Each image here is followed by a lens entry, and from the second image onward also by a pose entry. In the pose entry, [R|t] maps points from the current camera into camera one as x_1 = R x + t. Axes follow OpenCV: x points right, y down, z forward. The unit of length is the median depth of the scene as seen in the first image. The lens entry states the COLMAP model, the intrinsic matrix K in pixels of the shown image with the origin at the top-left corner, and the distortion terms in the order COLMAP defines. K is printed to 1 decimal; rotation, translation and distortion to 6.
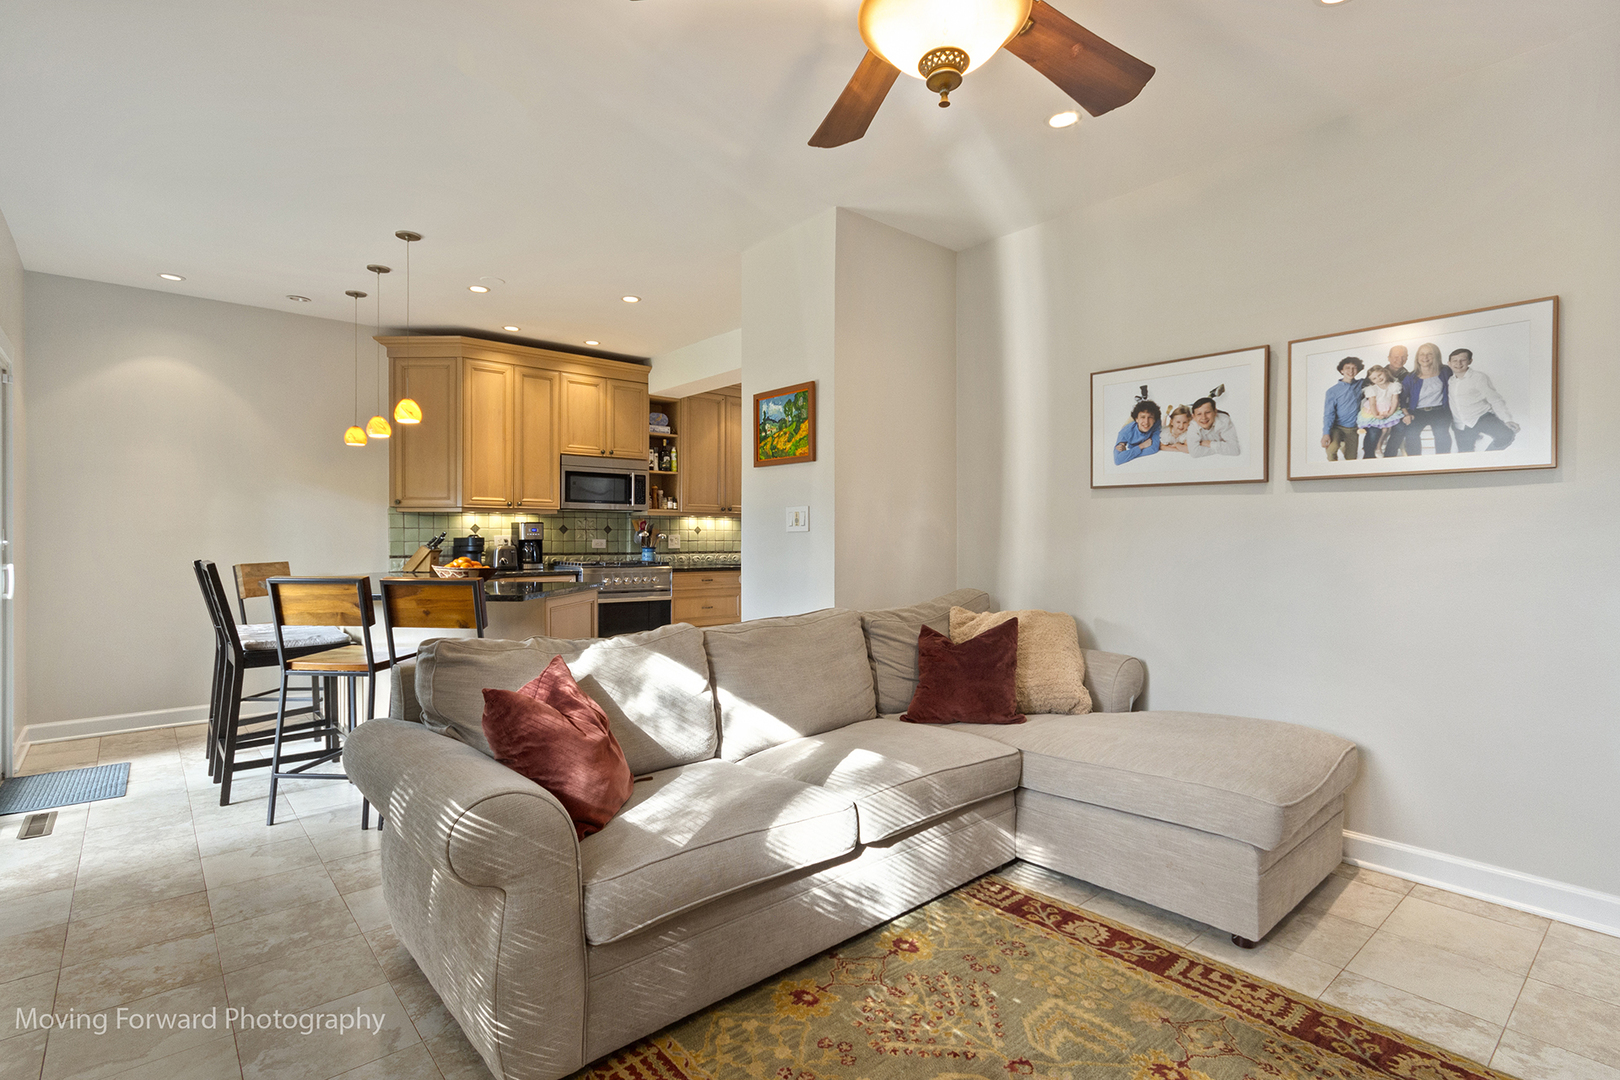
lens RADIAL K [[761.5, 0, 807.7], [0, 761.5, 541.1], [0, 0, 1]] dist [0.012825, 0.000794]
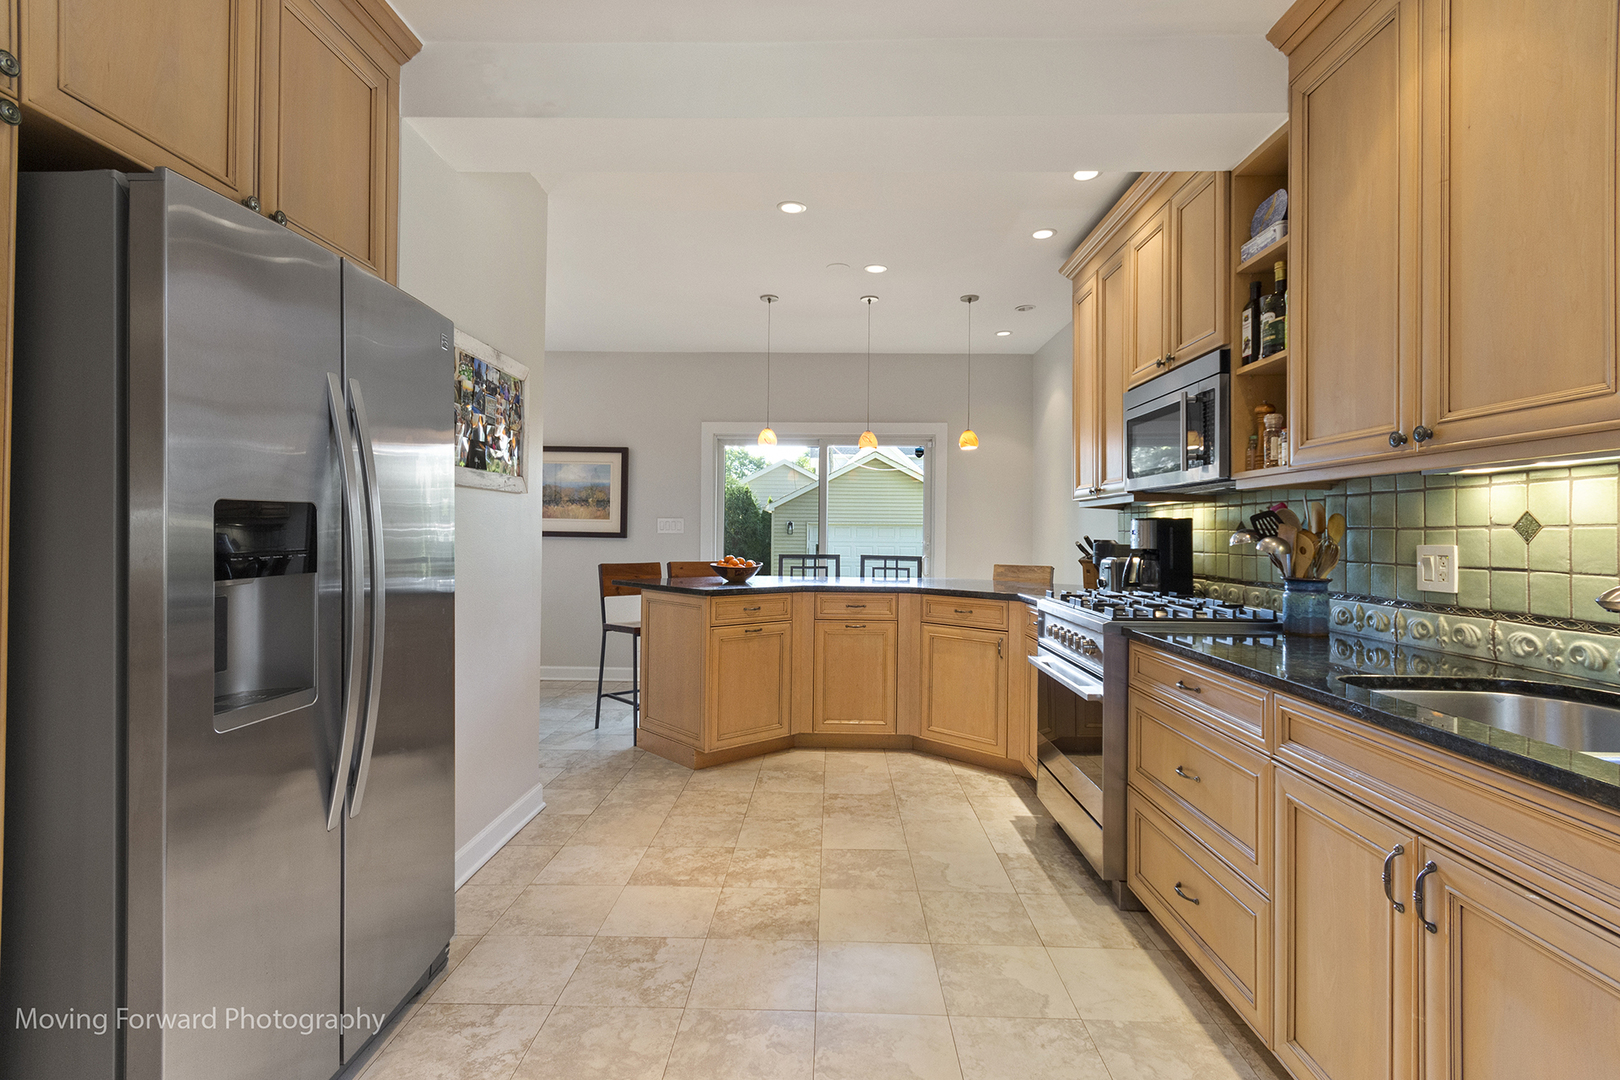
lens RADIAL K [[761.5, 0, 810.7], [0, 761.5, 530.5], [0, 0, 1]] dist [0.012825, 0.000794]
pose [[-0.677380, -0.010178, -0.735563, 0.207249], [-0.012840, 0.999916, -0.002011, -0.010441], [0.735521, 0.008083, -0.677454, 1.099835]]
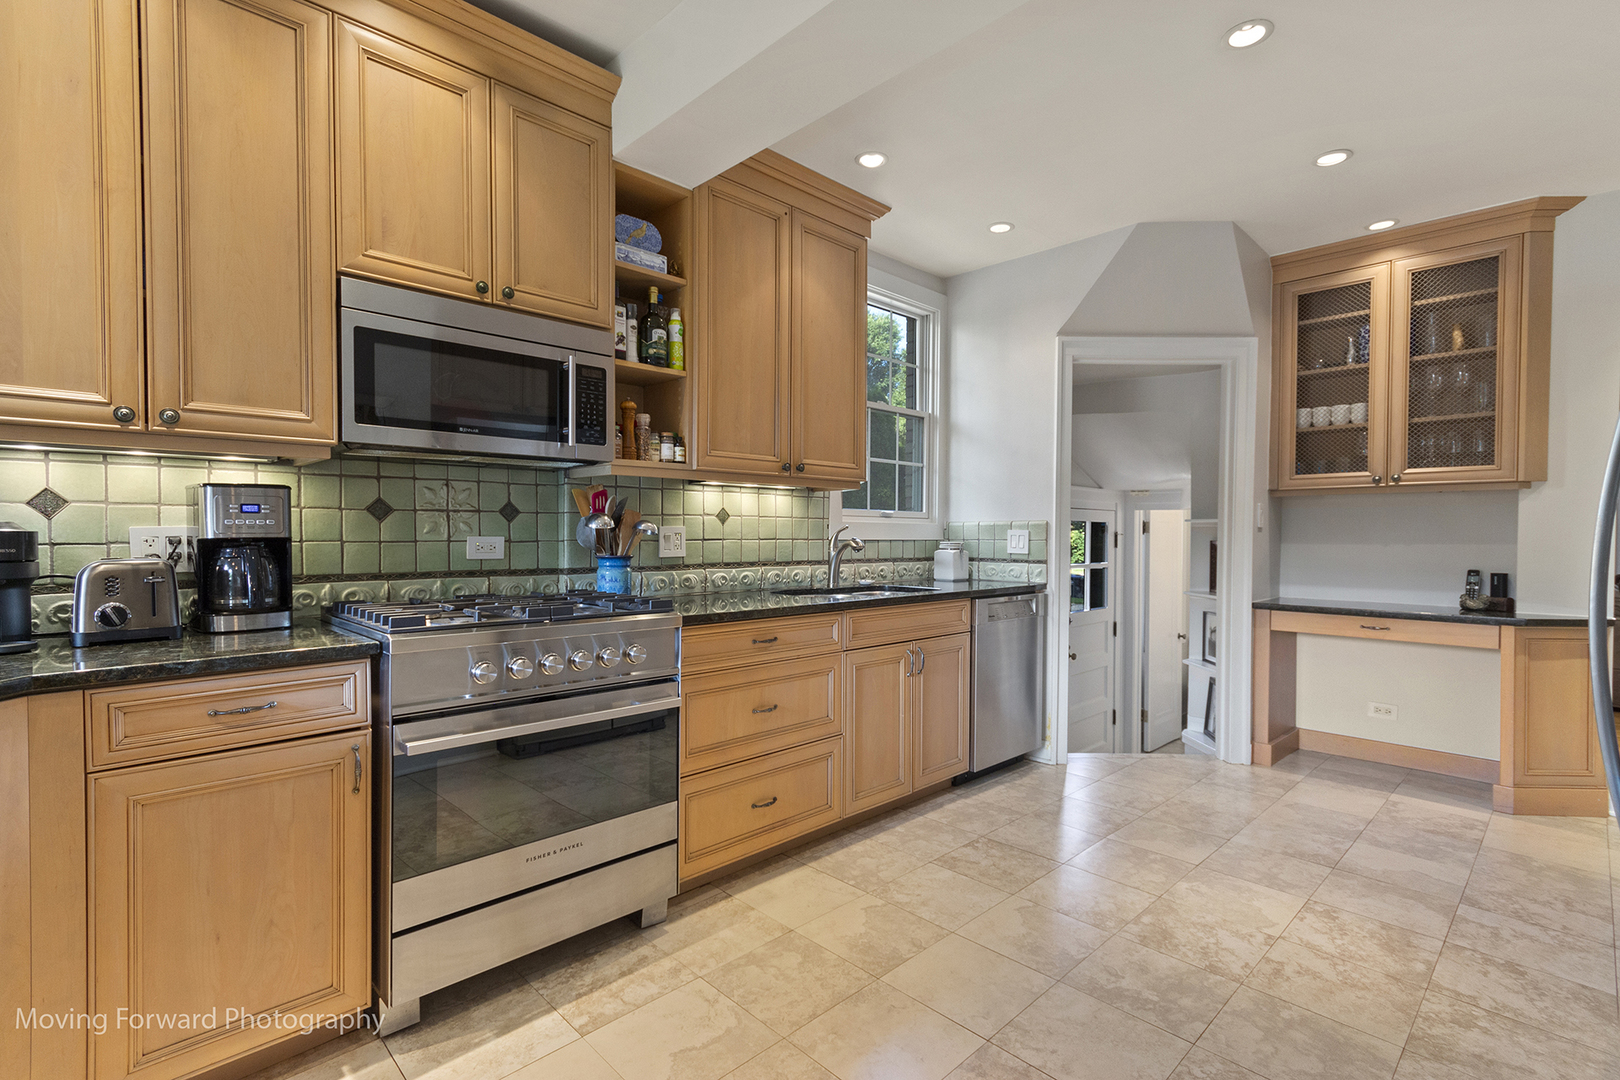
lens RADIAL K [[761.5, 0, 812.0], [0, 761.5, 545.1], [0, 0, 1]] dist [0.012825, 0.000794]
pose [[0.998383, -0.000218, 0.056839, -0.129669], [-0.000527, 0.999914, 0.013092, -0.003101], [-0.056837, -0.013101, 0.998298, 0.604250]]
